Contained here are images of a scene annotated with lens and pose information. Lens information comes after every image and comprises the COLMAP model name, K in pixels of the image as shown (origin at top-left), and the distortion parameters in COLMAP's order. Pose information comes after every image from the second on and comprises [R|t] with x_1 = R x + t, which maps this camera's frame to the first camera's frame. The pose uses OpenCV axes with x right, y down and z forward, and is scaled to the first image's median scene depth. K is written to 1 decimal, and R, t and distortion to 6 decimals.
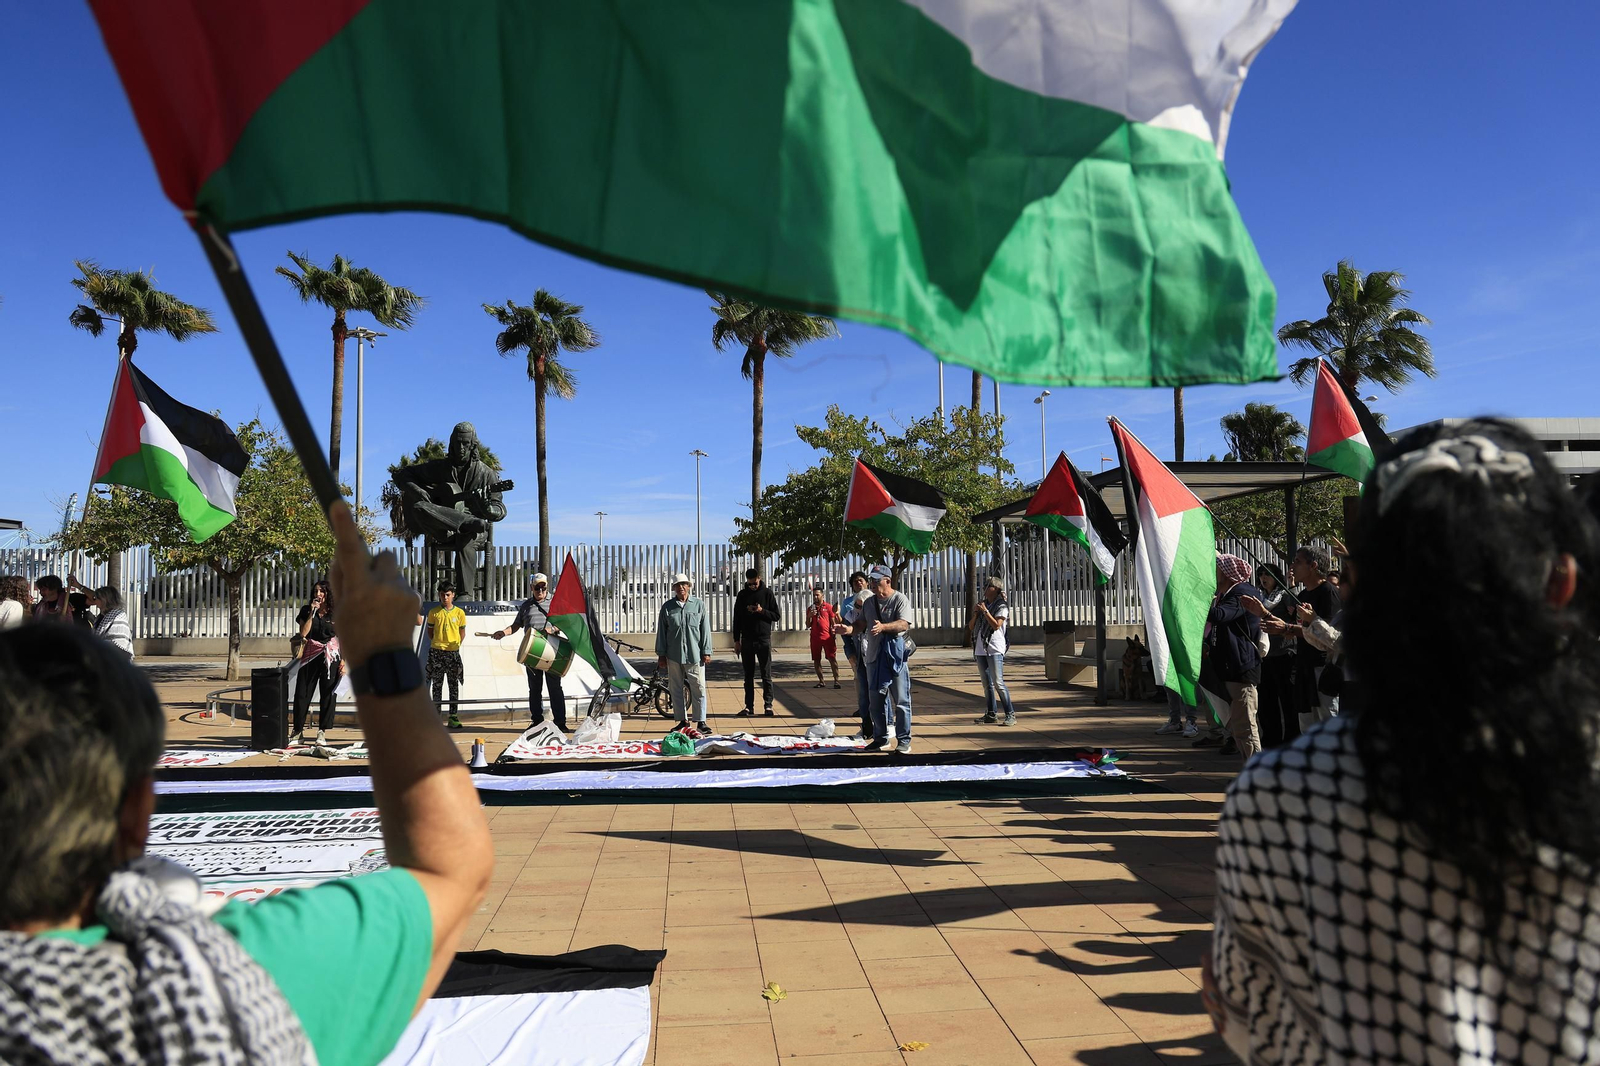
lens RADIAL K [[1146.4, 0, 745.1], [0, 1146.4, 533.4], [0, 0, 1]] dist [0.002088, 0.002073]
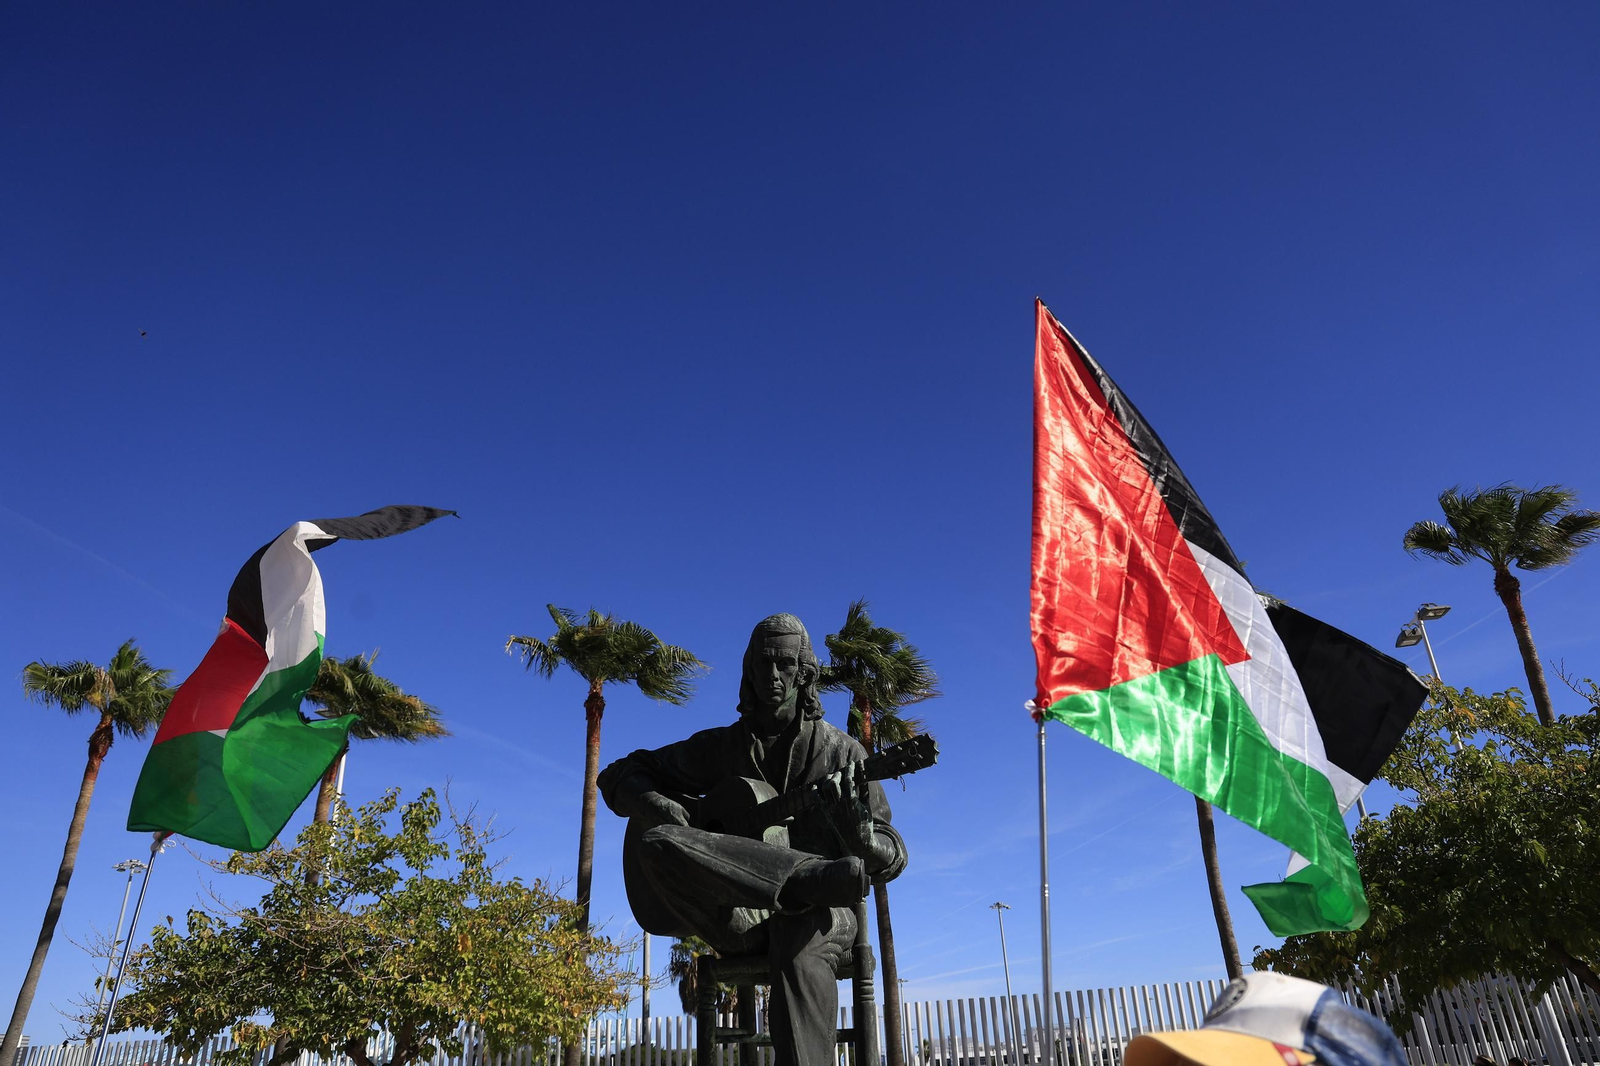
lens RADIAL K [[1129.1, 0, 800.0], [0, 1129.1, 533.0], [0, 0, 1]] dist [-0.074575, 0.057351]
pose [[0.977594, -0.123472, -0.170485, -0.105169], [0.047807, 0.918969, -0.391422, 0.014323], [0.205000, 0.374501, 0.904281, 0.402714]]
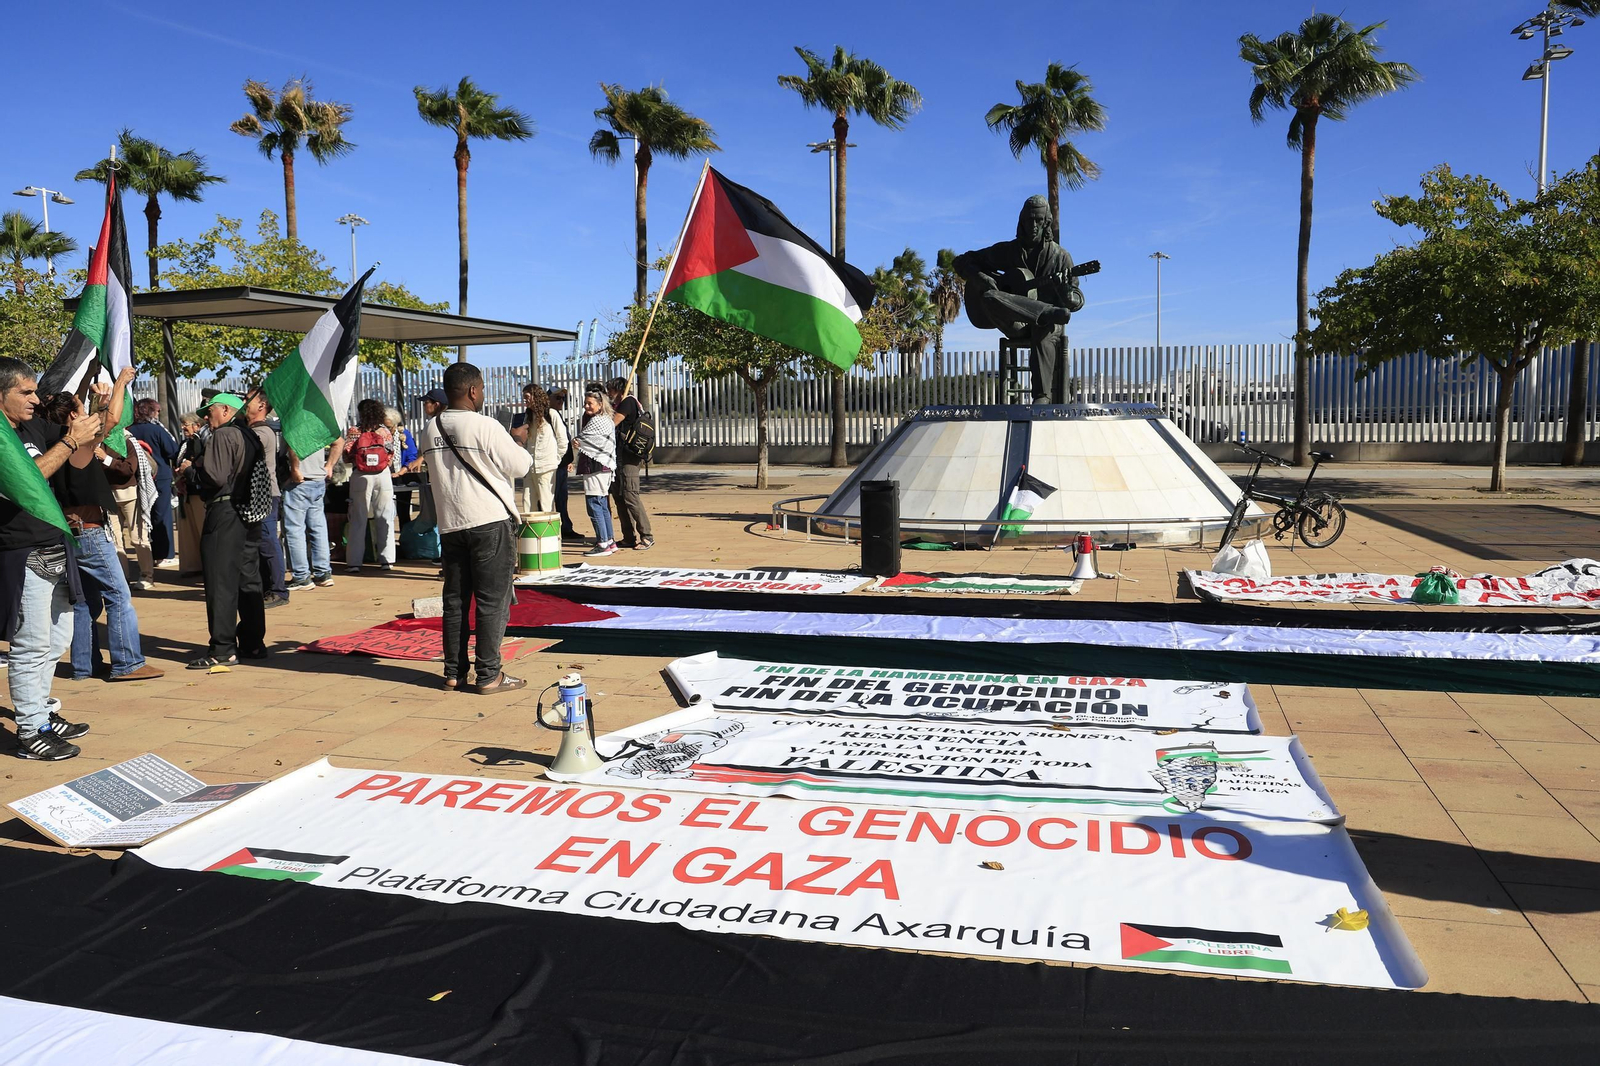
lens RADIAL K [[1129.1, 0, 800.0], [0, 1129.1, 533.0], [0, 0, 1]] dist [-0.074575, 0.057351]
pose [[0.941690, 0.031042, -0.335046, -0.076059], [0.024488, 0.986772, 0.160253, 0.008084], [0.335589, -0.159113, 0.928474, 0.079399]]
